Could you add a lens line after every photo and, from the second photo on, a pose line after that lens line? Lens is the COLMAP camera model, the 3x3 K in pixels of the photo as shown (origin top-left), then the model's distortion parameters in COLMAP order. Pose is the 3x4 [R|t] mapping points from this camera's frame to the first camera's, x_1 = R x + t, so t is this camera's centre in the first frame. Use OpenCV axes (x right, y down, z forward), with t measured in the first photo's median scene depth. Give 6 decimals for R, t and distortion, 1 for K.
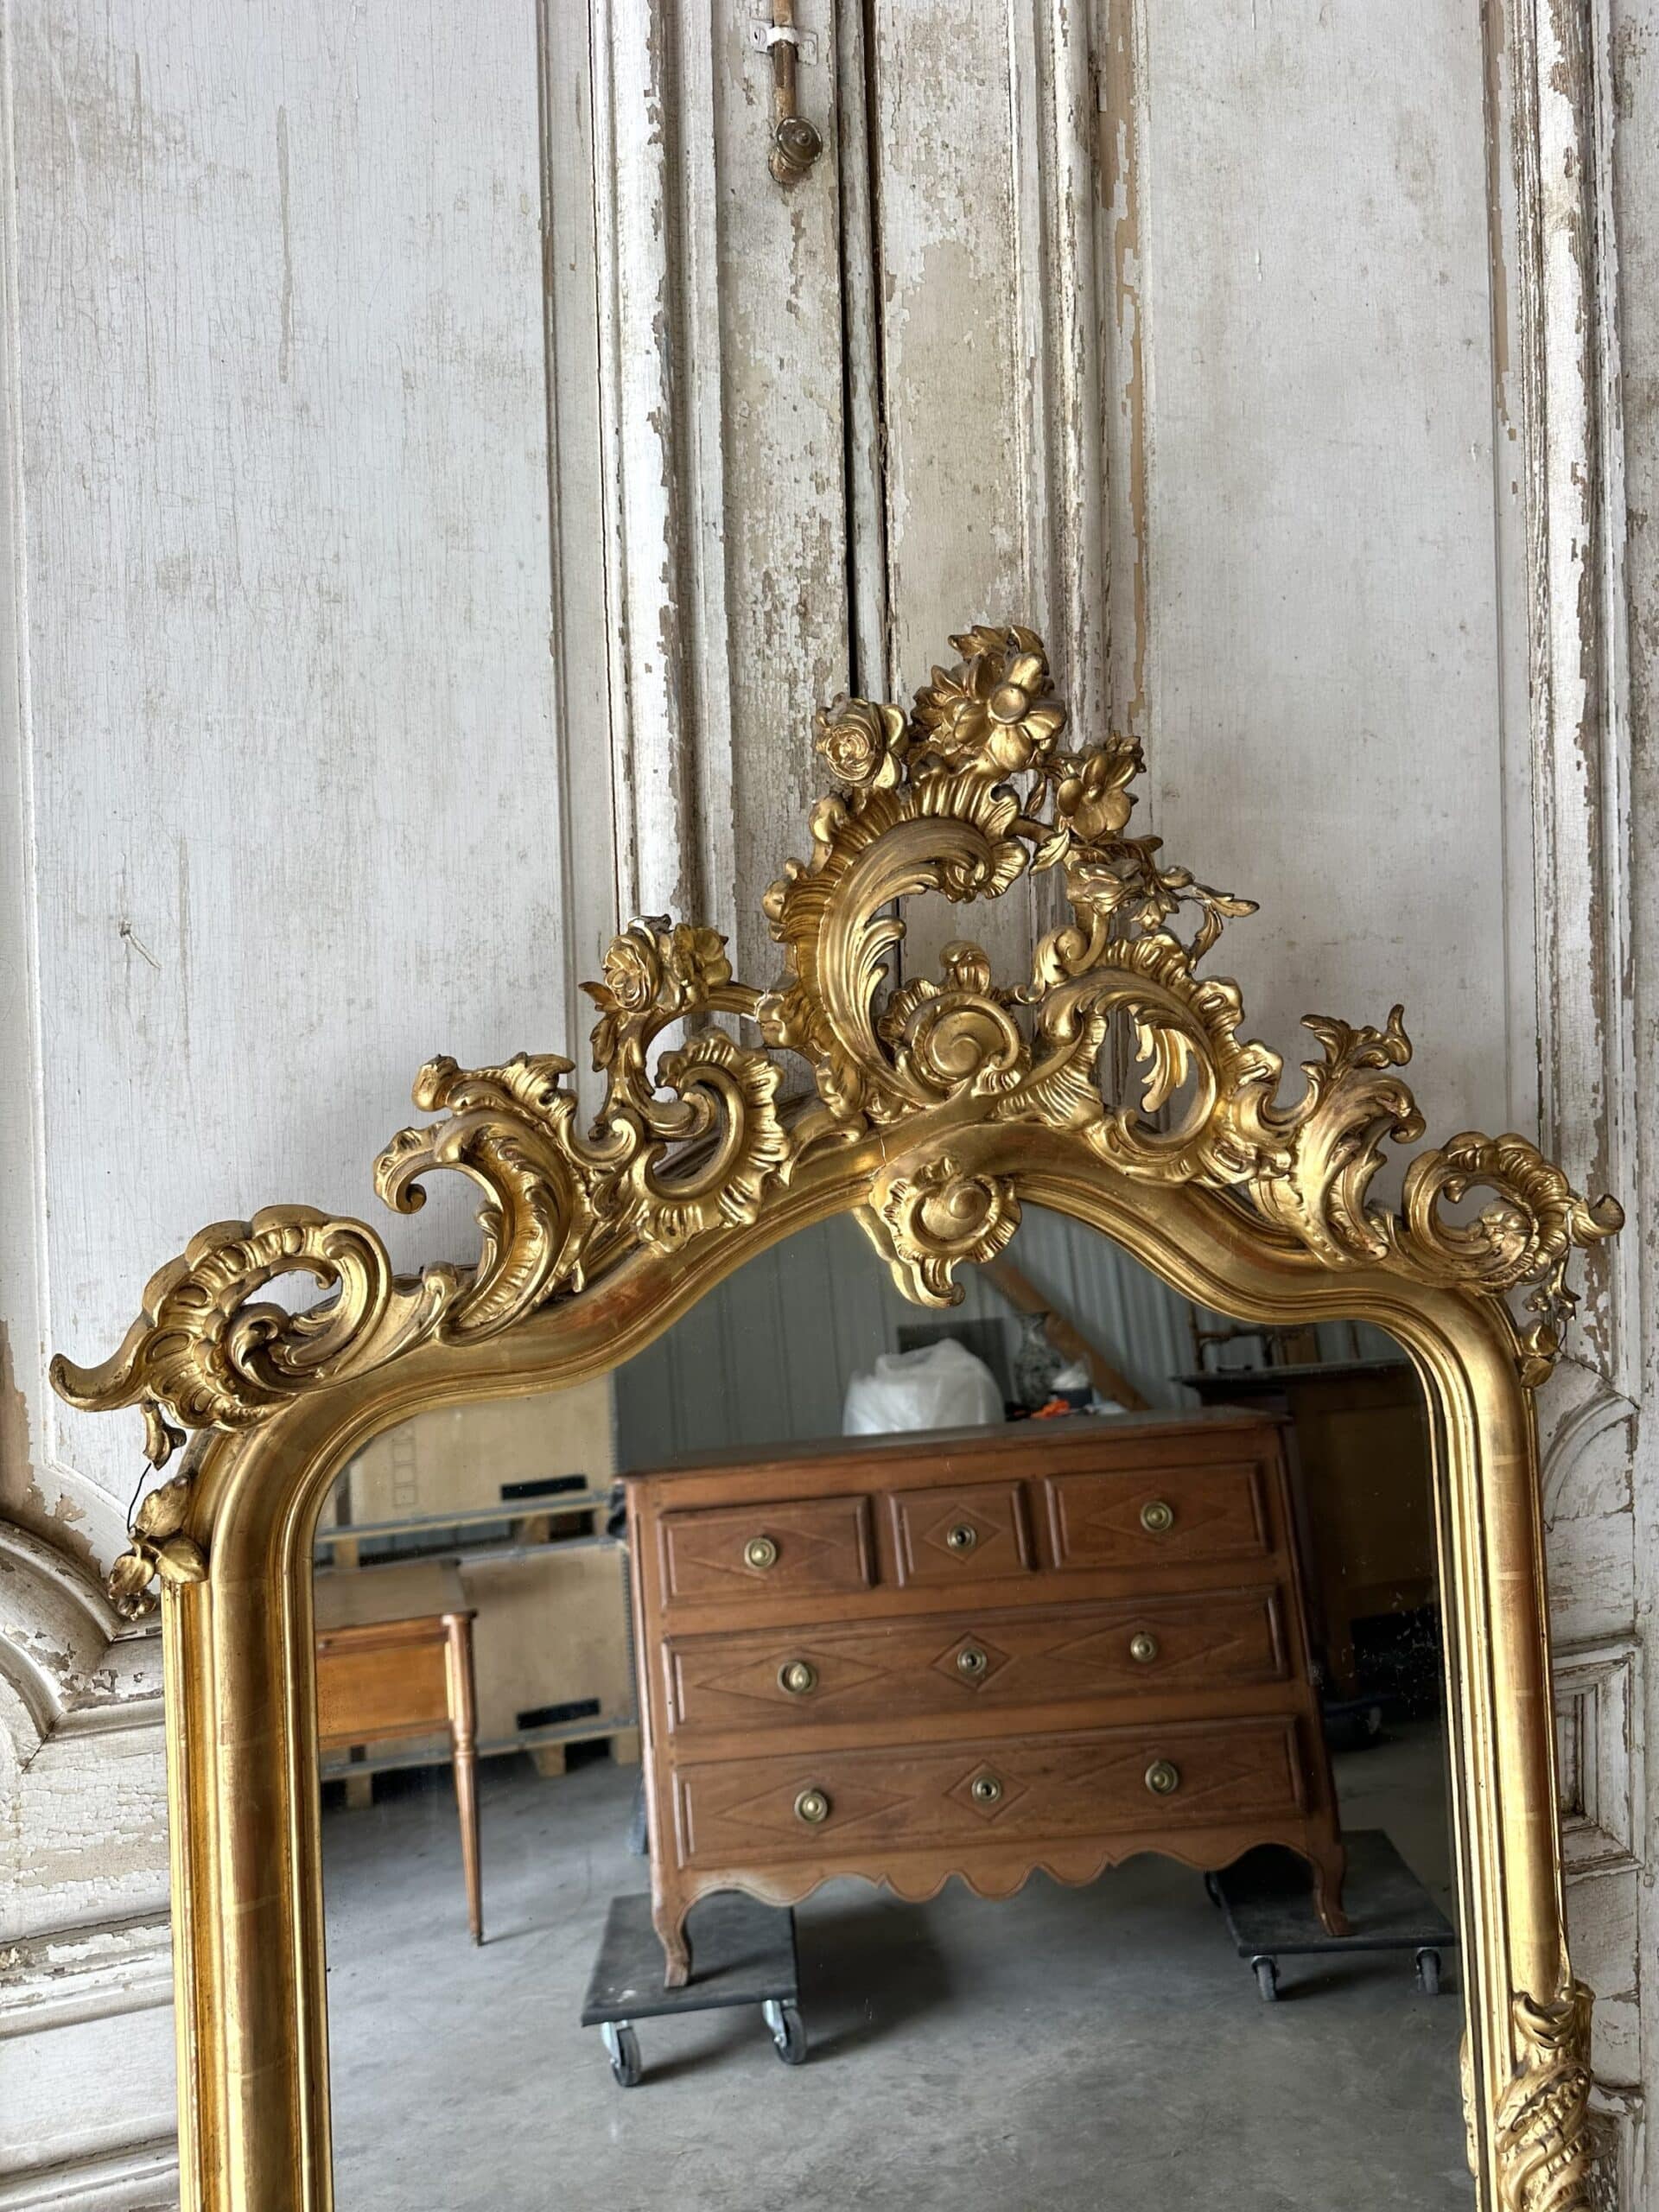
lens RADIAL K [[1472.3, 0, 842.0], [0, 1472.3, 1109.2], [0, 0, 1]] dist [0.050734, -0.059622]
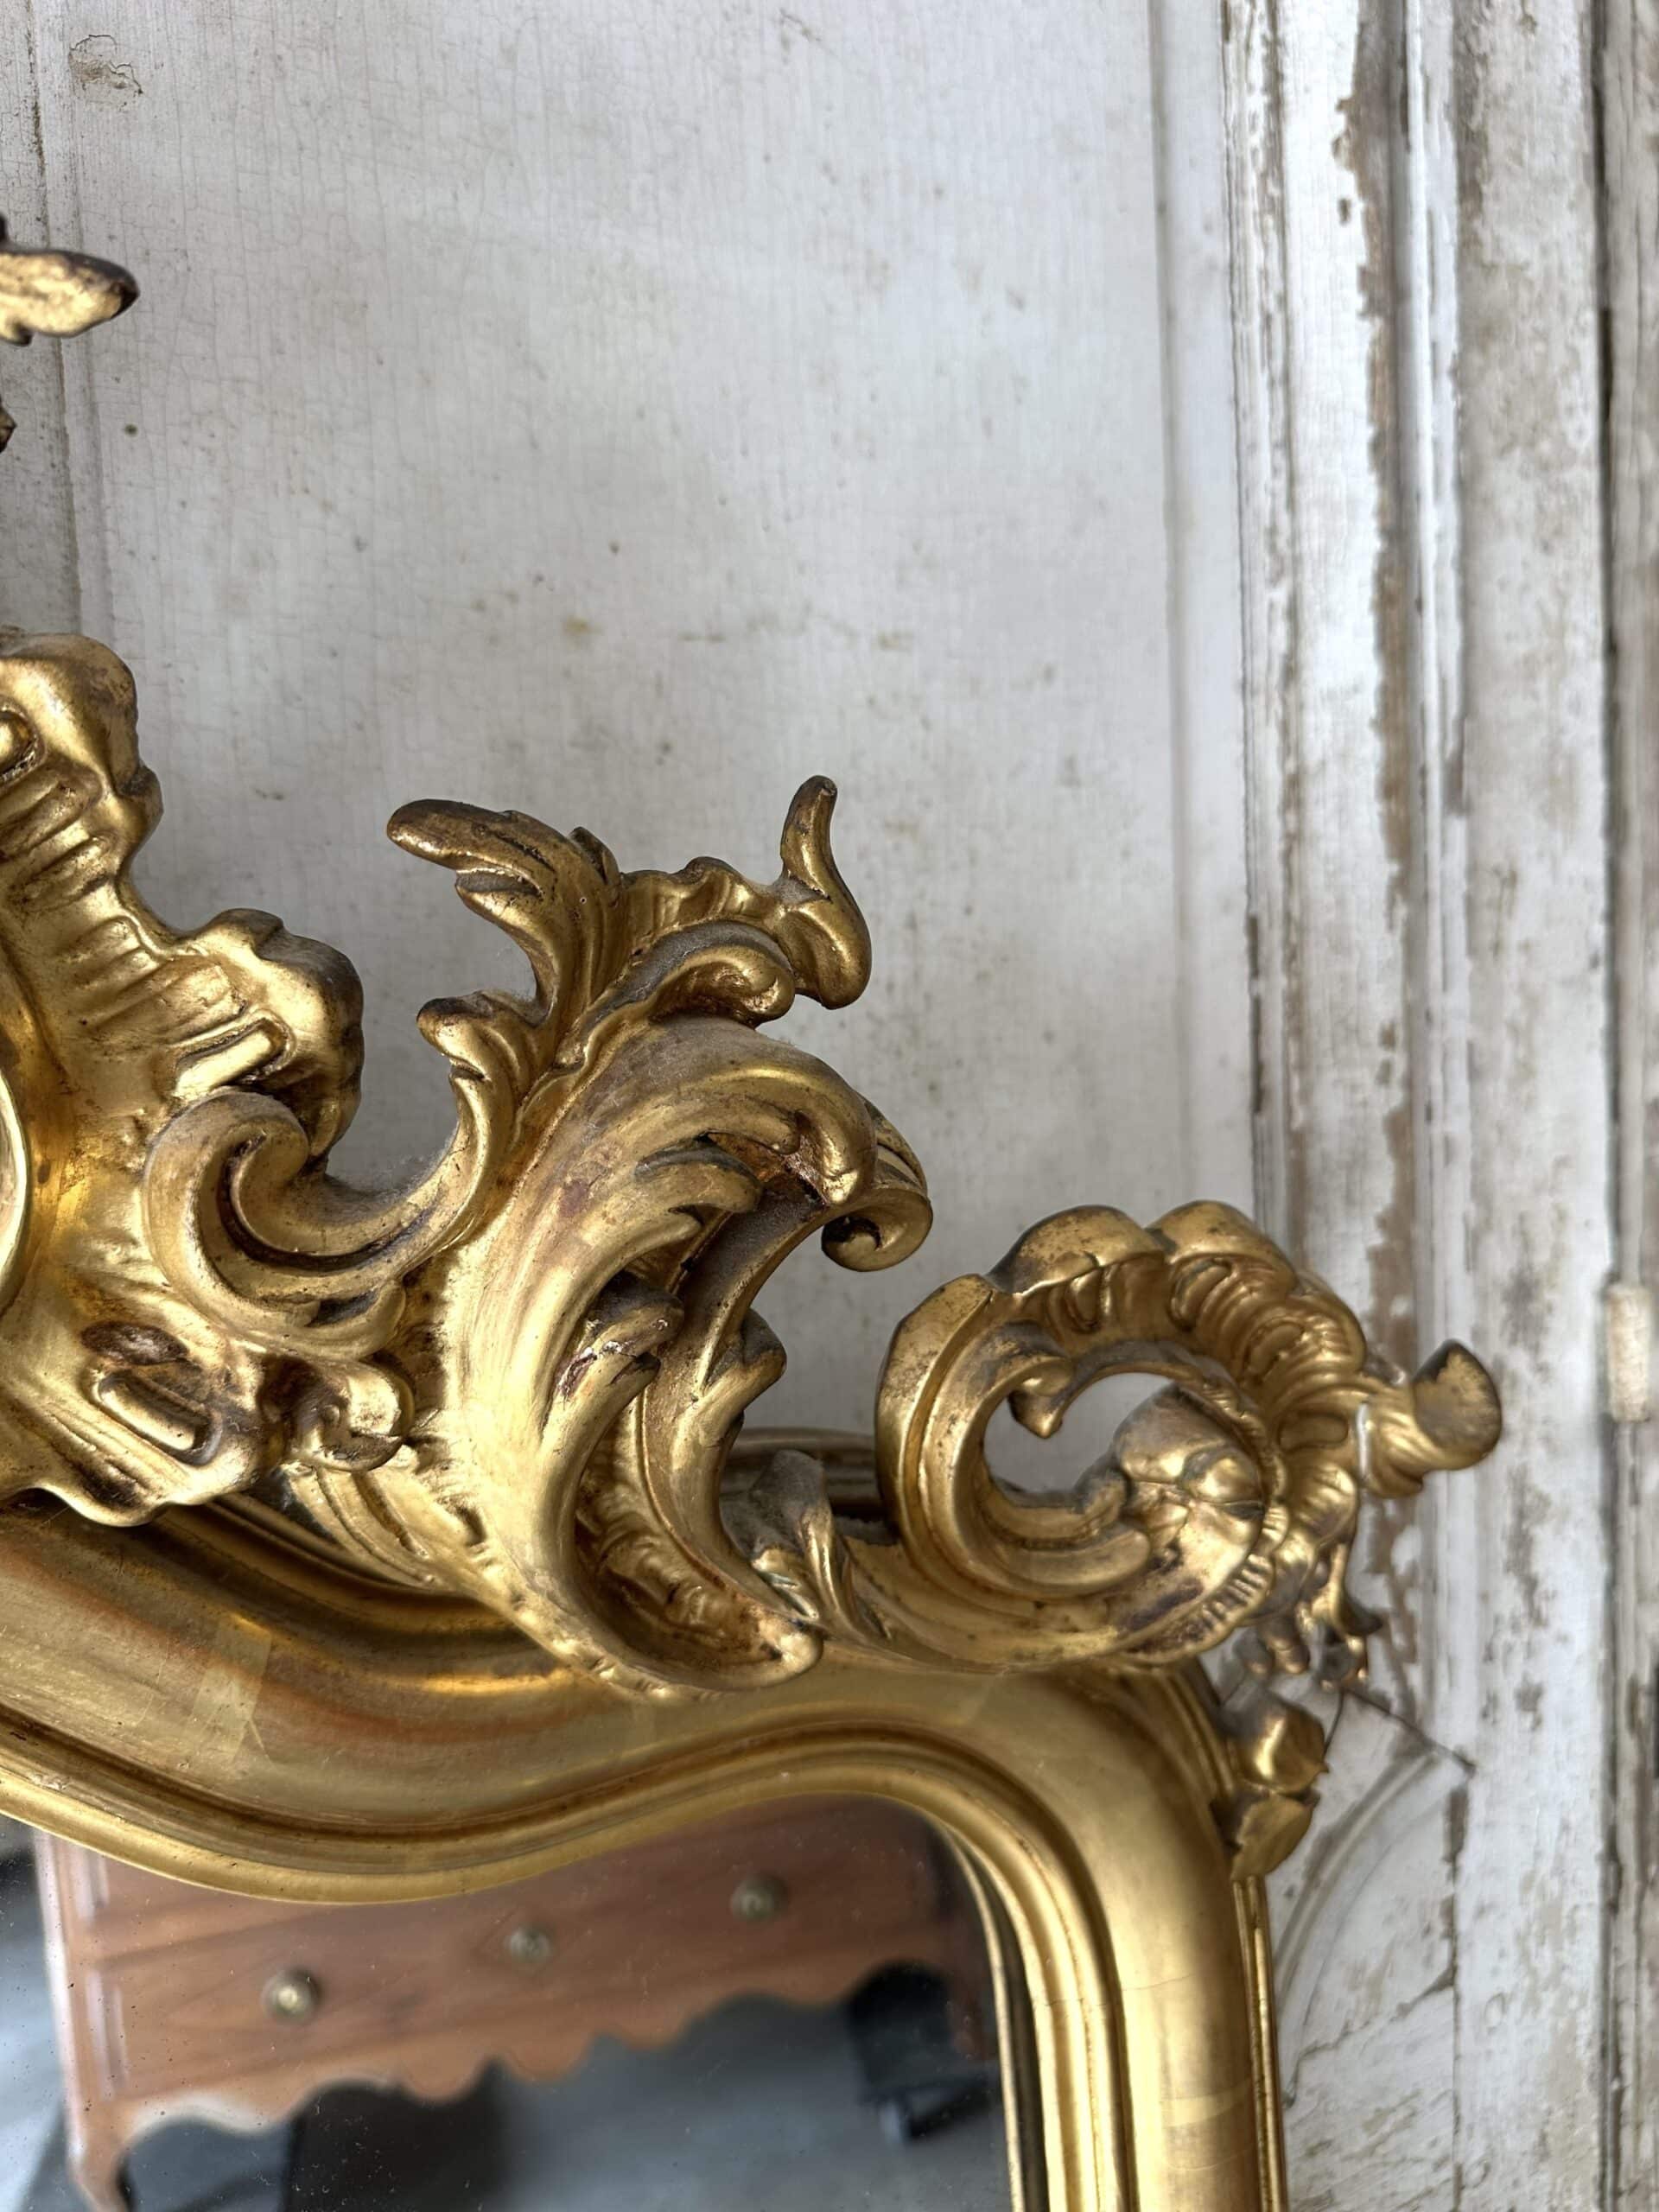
lens RADIAL K [[1571.1, 0, 793.5], [0, 1571.1, 1095.2], [0, 0, 1]] dist [-0.004941, -0.004055]
pose [[0.981778, -0.033171, 0.187113, 0.321788], [0.024101, 0.998431, 0.050543, -0.028337], [-0.188496, -0.045112, 0.981037, 0.734255]]
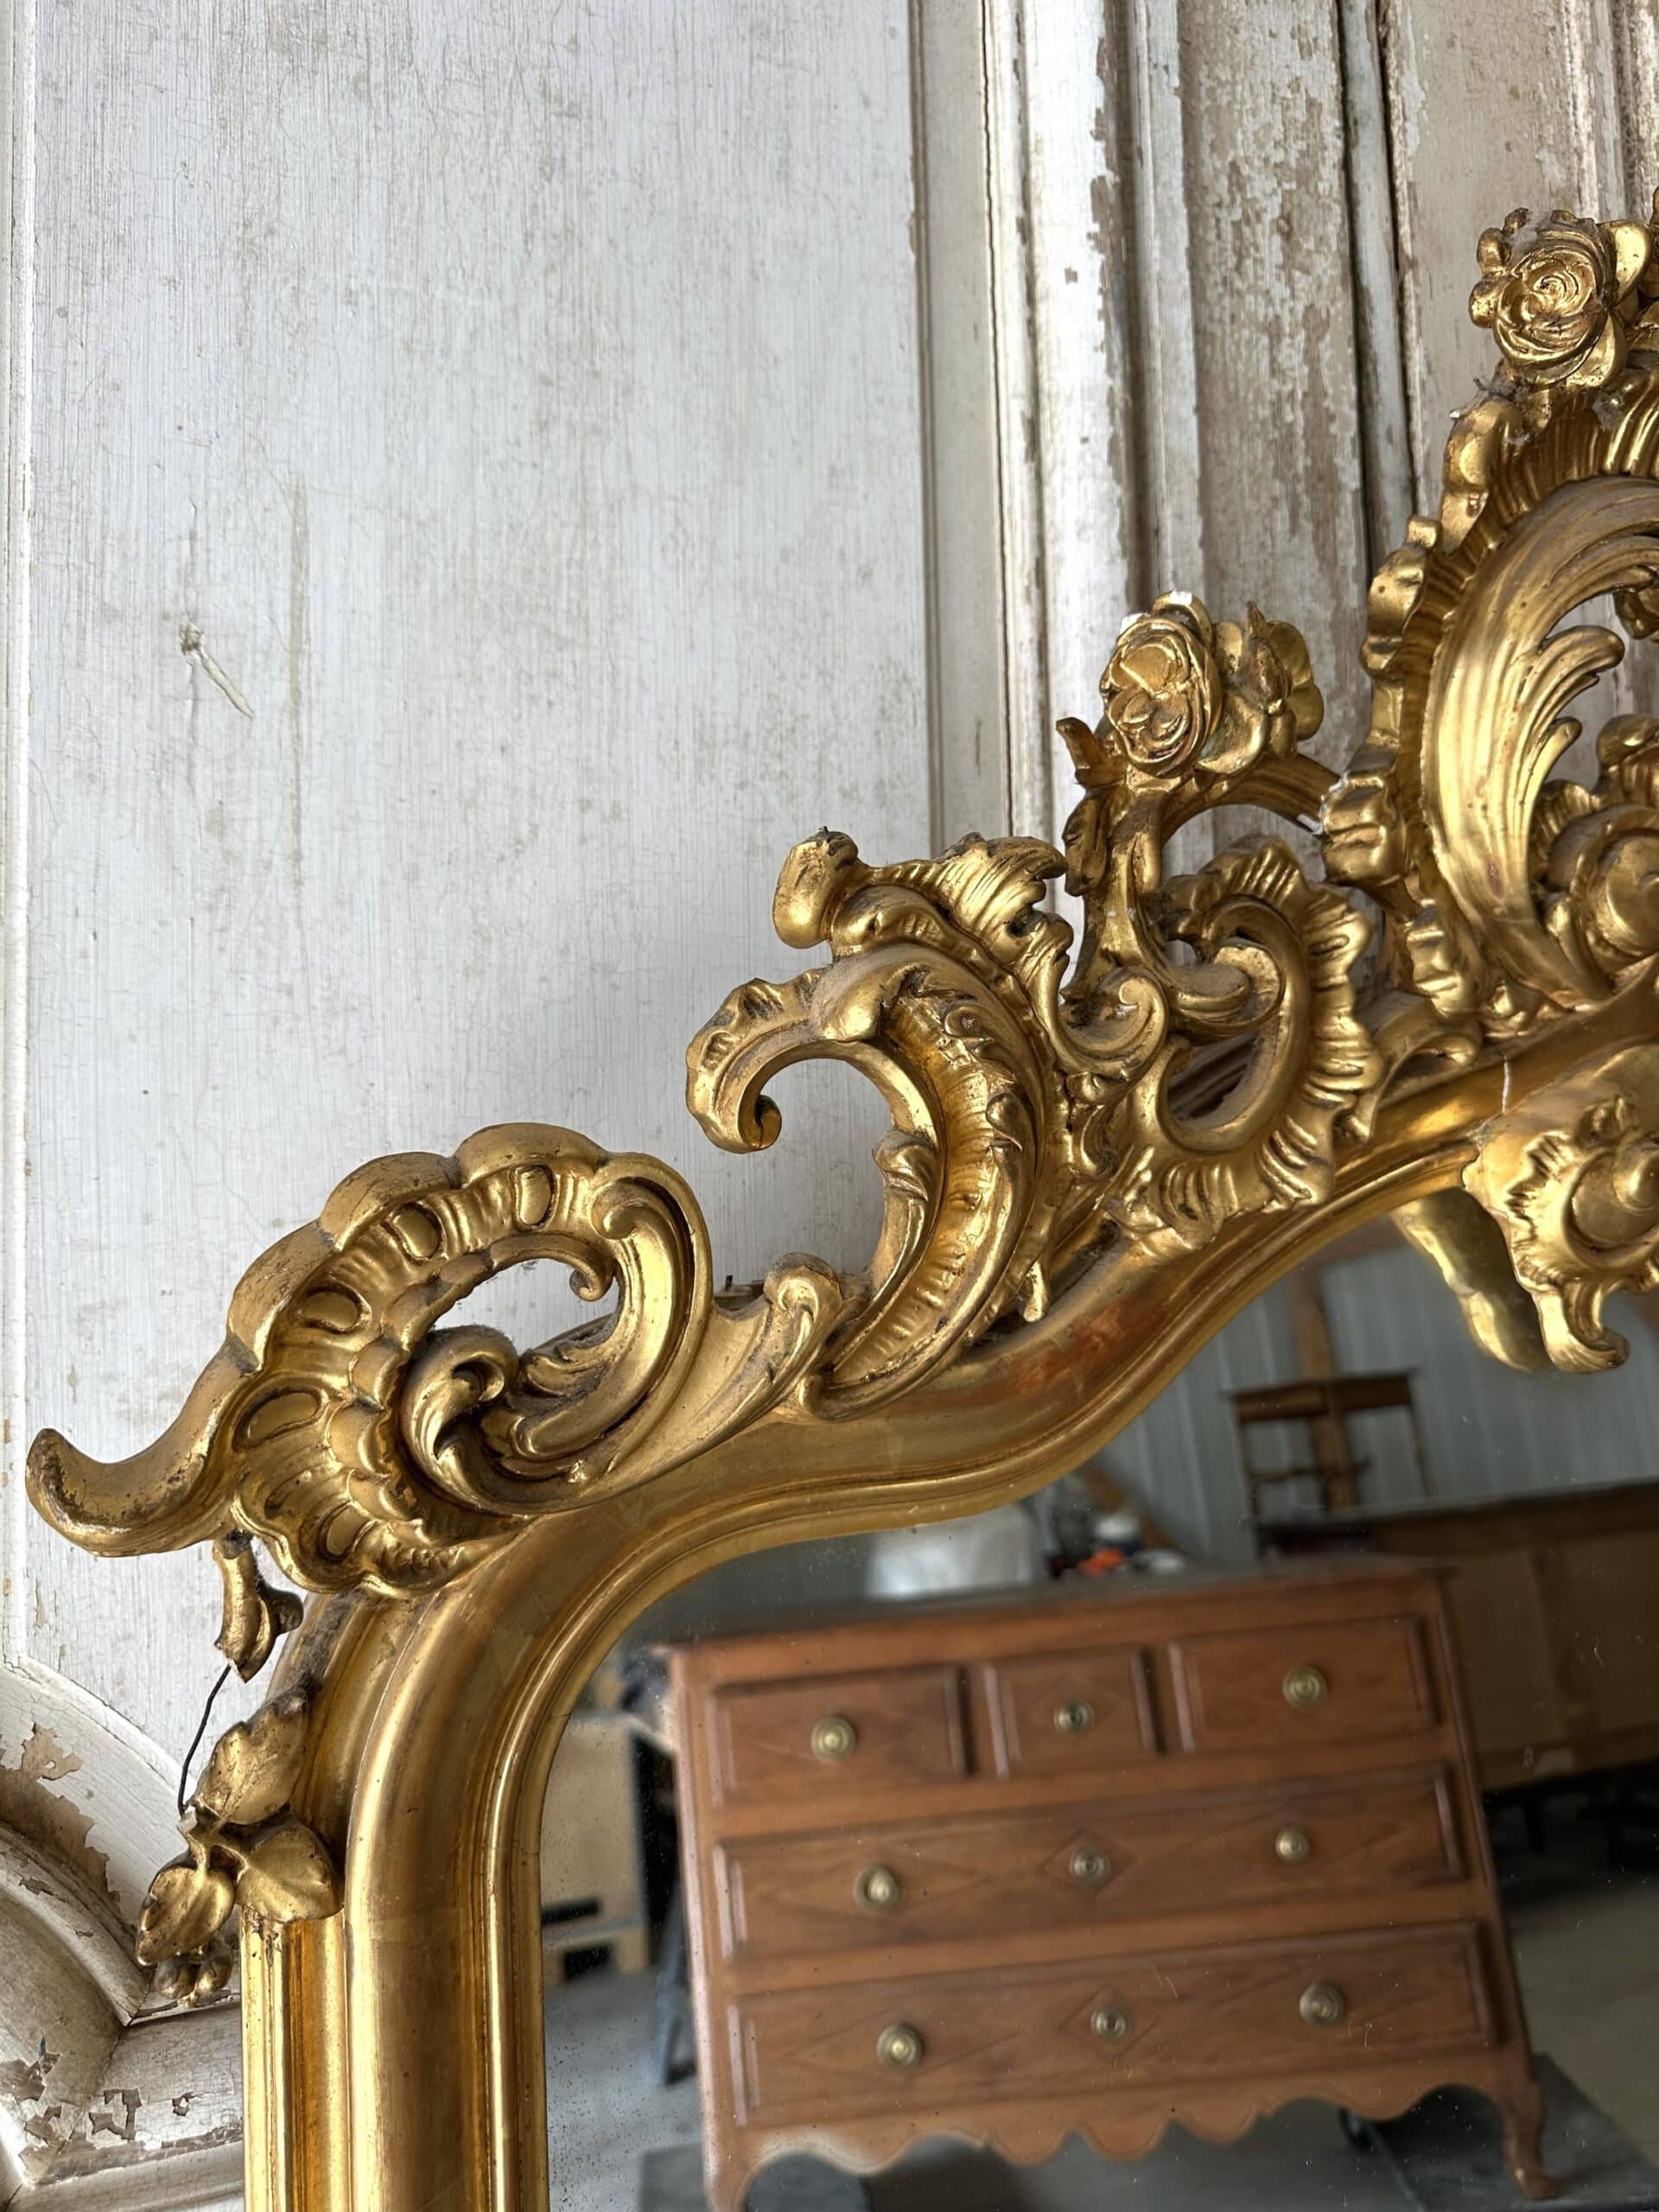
lens RADIAL K [[1519.1, 0, 850.0], [0, 1519.1, 1130.1], [0, 0, 1]] dist [-0.000843, -0.008171]
pose [[0.999745, -0.003860, 0.022241, -0.225166], [0.005580, 0.996953, -0.077803, 0.086098], [-0.021873, 0.077907, 0.996721, 0.404664]]
